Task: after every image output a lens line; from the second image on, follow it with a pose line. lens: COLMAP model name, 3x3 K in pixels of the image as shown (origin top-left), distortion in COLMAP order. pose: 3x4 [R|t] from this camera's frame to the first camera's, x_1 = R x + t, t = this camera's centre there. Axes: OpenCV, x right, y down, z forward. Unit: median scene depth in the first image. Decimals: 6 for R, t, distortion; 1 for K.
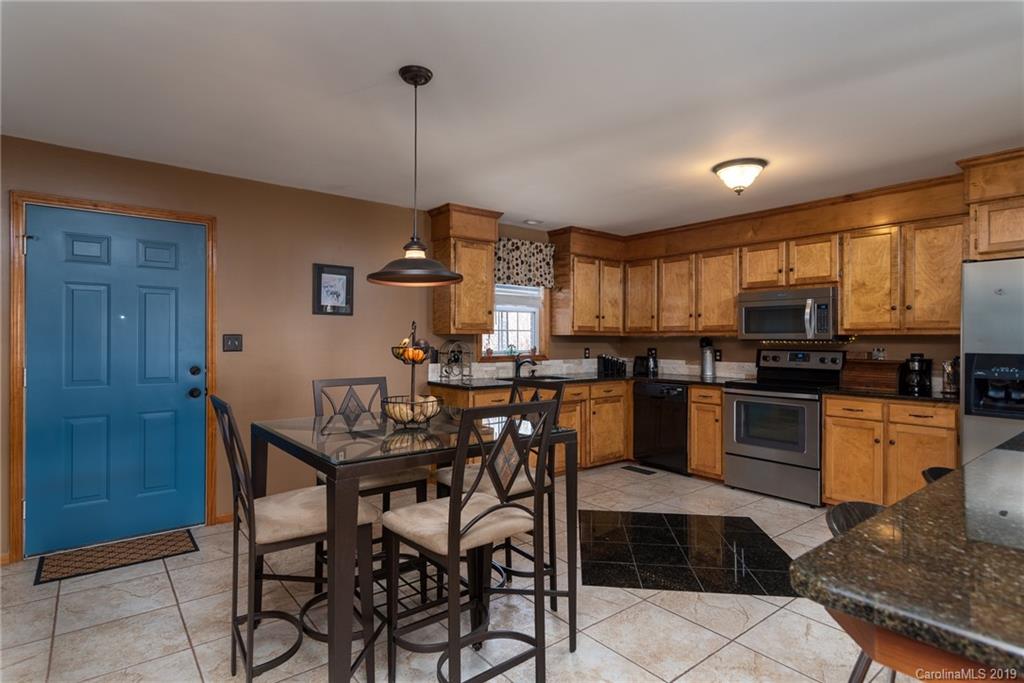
lens RADIAL K [[525.6, 0, 508.4], [0, 525.6, 338.9], [0, 0, 1]] dist [0.015000, -0.002251]
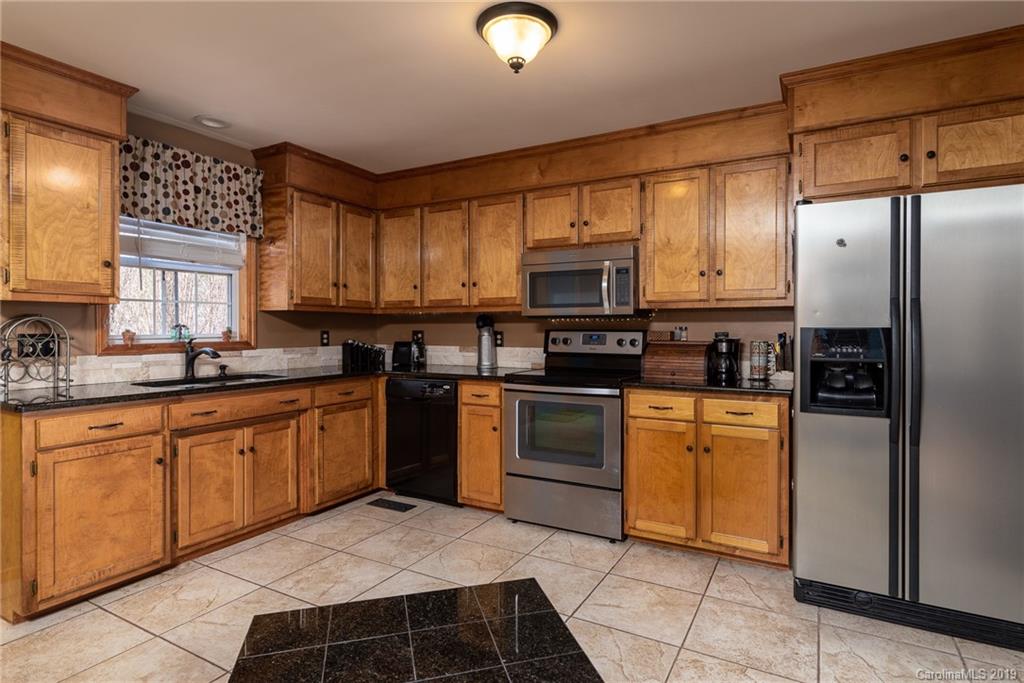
lens RADIAL K [[525.6, 0, 518.9], [0, 525.6, 333.4], [0, 0, 1]] dist [0.015000, -0.002251]
pose [[0.924805, -0.006303, 0.380389, 0.150532], [0.002373, 0.999939, 0.010800, 0.017105], [-0.380434, -0.009085, 0.924764, 0.317263]]
